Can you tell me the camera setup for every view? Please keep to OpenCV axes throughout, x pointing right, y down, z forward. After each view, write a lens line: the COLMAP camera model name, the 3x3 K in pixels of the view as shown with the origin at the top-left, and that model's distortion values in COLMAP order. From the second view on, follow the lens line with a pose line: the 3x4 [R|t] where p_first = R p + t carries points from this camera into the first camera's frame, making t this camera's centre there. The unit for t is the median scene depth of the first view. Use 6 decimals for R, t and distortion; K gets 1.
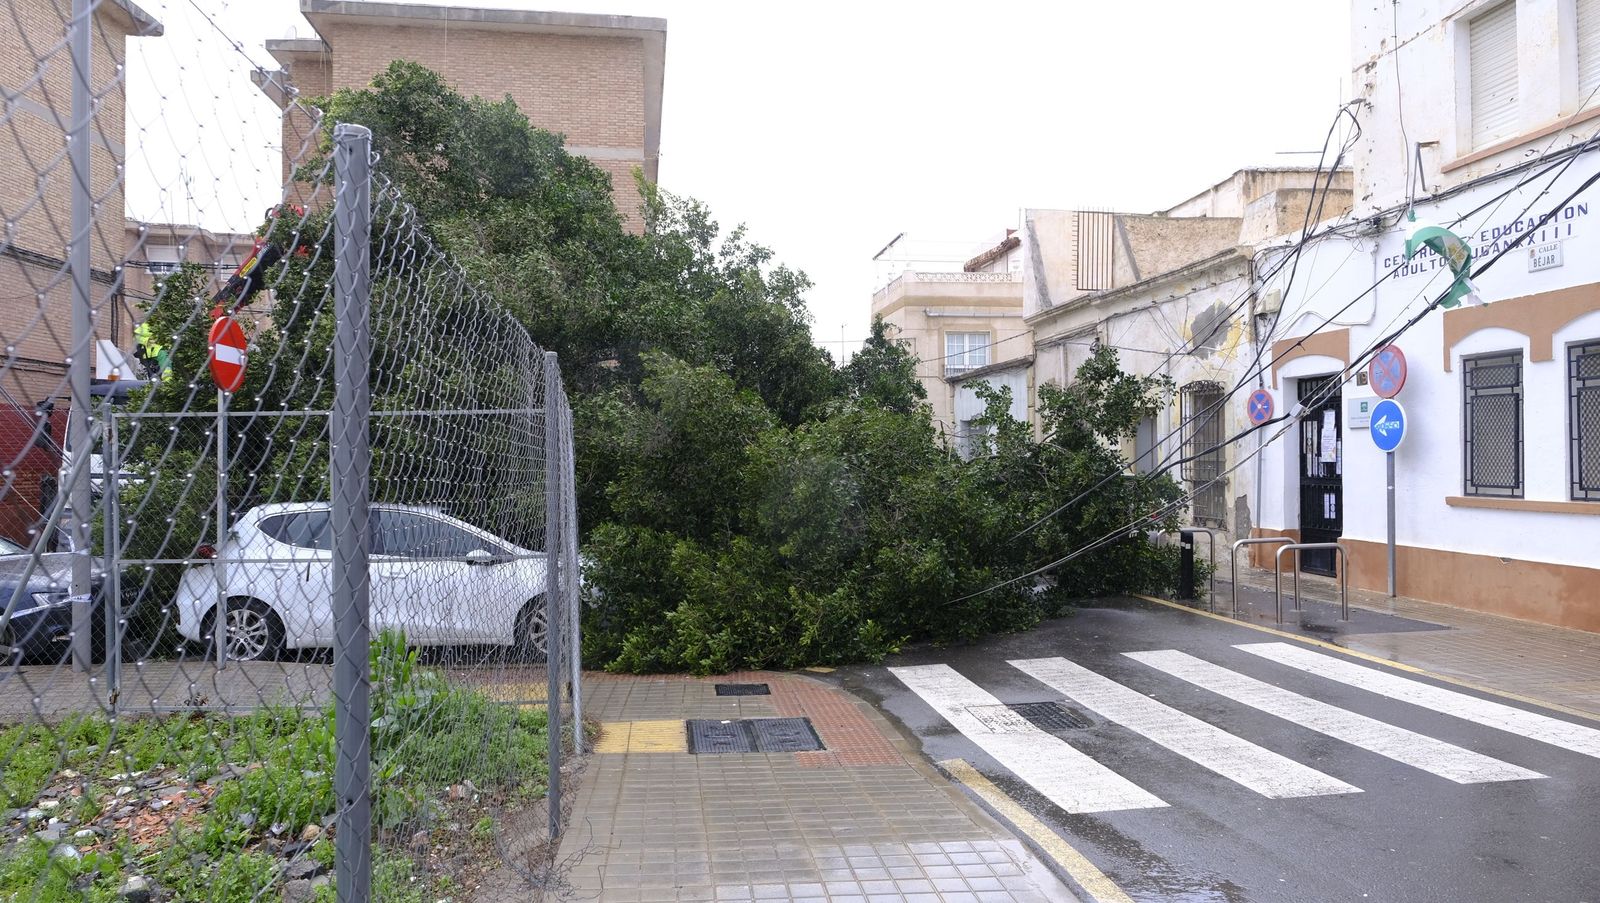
lens RADIAL K [[1108.9, 0, 803.8], [0, 1108.9, 448.2], [0, 0, 1]] dist [-0.037104, 0.025613]
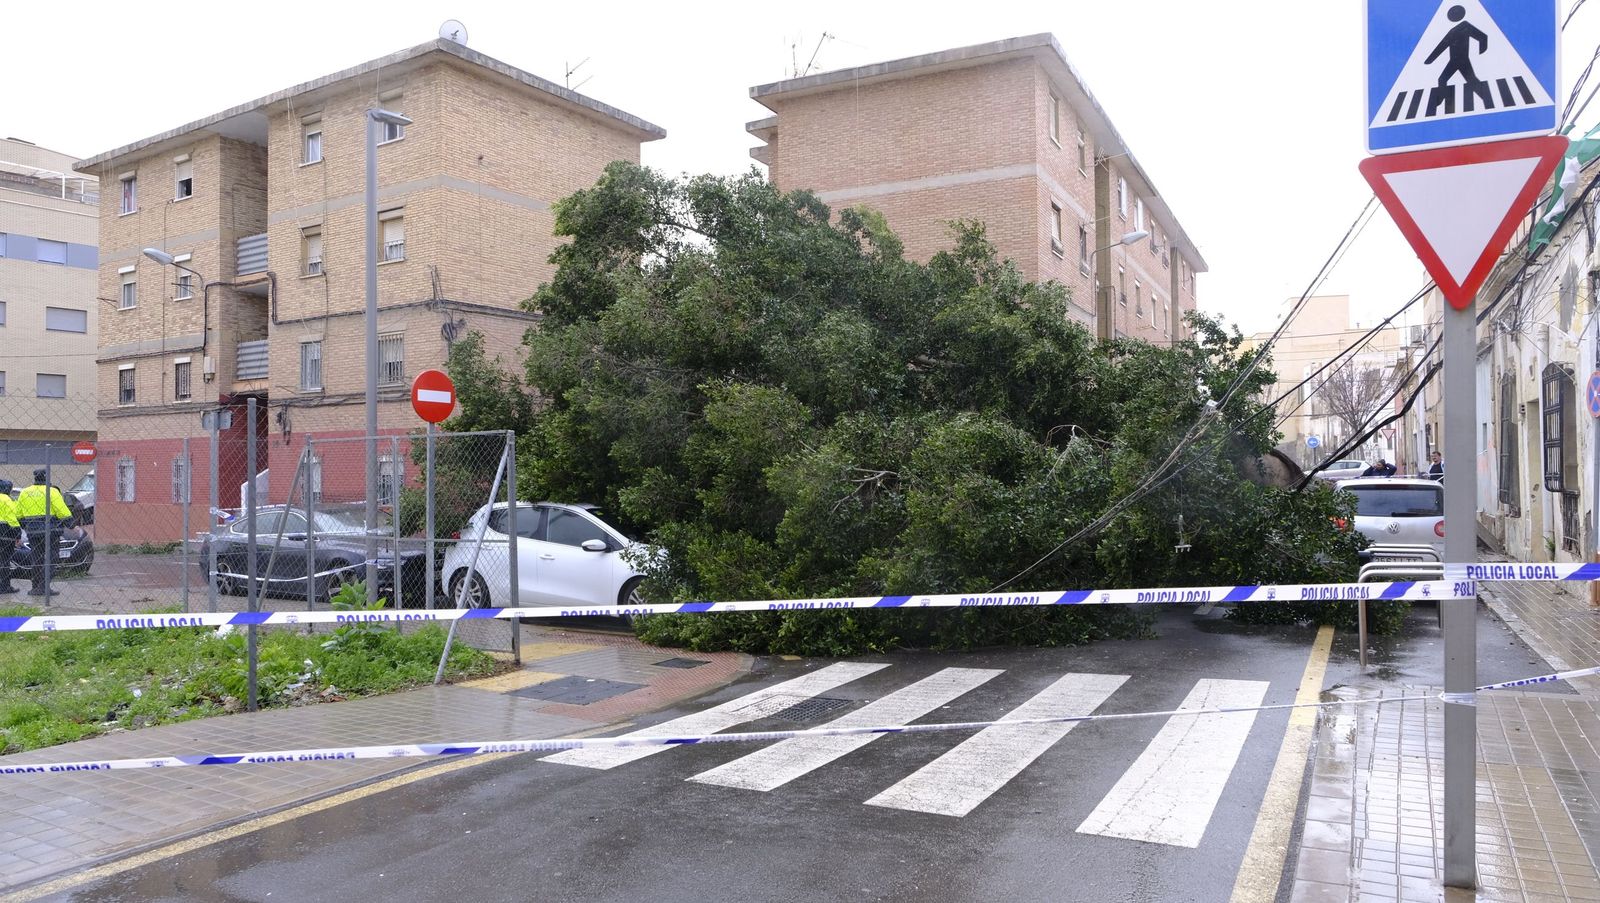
lens RADIAL K [[1108.9, 0, 803.8], [0, 1108.9, 448.2], [0, 0, 1]] dist [-0.037104, 0.025613]
pose [[0.816997, -0.018318, -0.576351, 0.544221], [0.014602, 0.999832, -0.011078, 0.002776], [0.576457, 0.000635, 0.817127, 0.081698]]
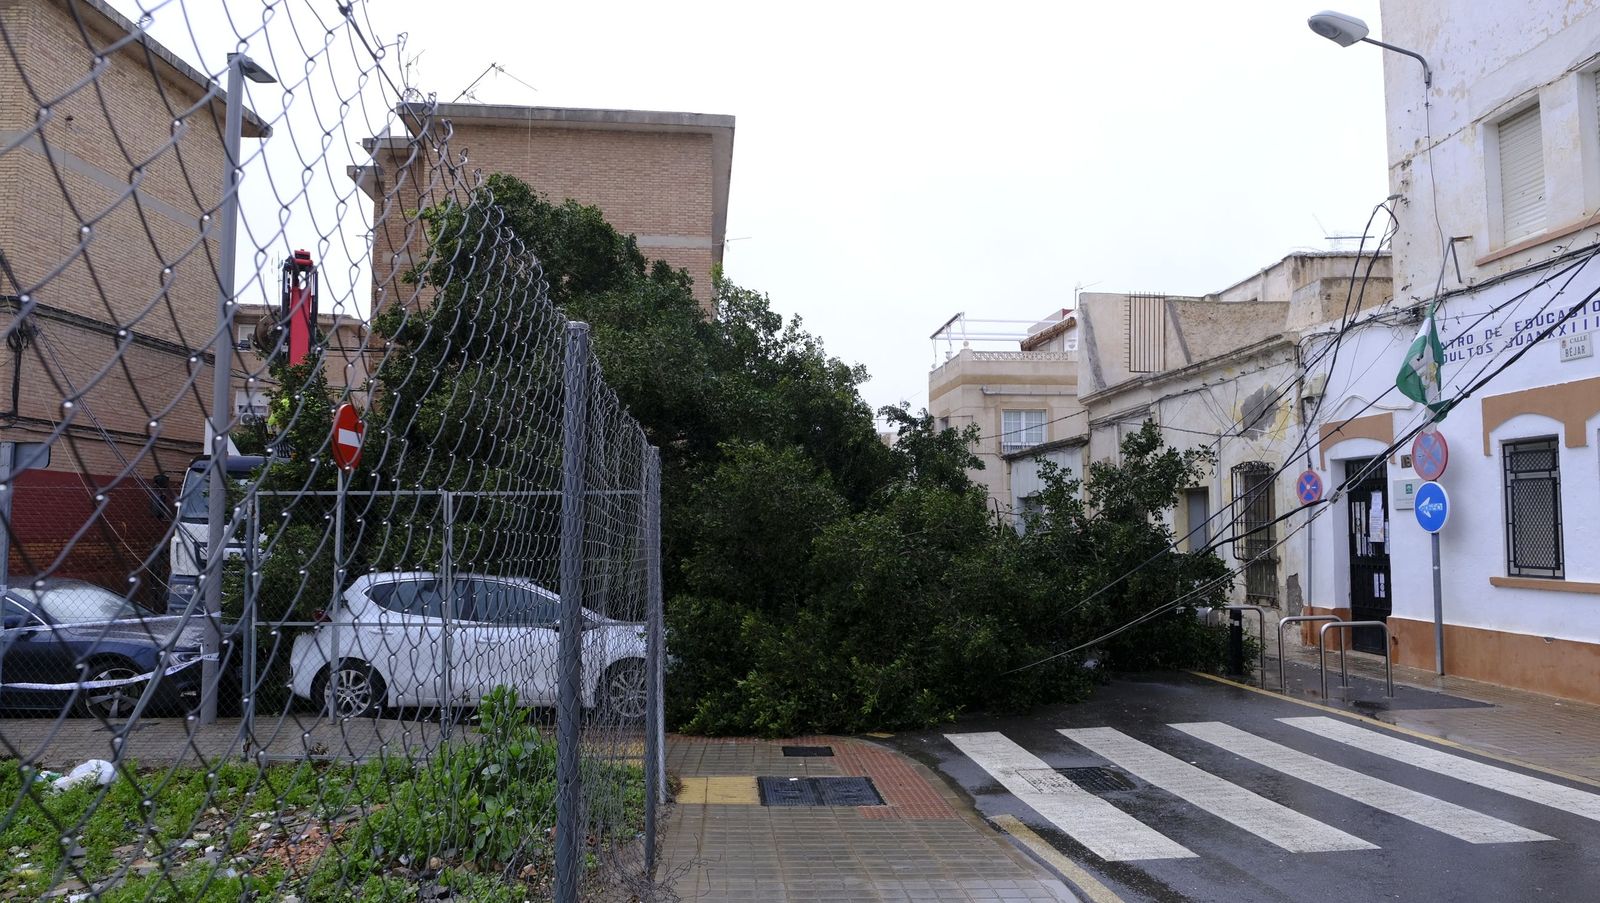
lens RADIAL K [[1108.9, 0, 803.8], [0, 1108.9, 448.2], [0, 0, 1]] dist [-0.037104, 0.025613]
pose [[0.998628, 0.004319, -0.052185, -0.003403], [-0.007765, 0.997788, -0.066025, -0.003618], [0.051785, 0.066340, 0.996452, -0.067164]]
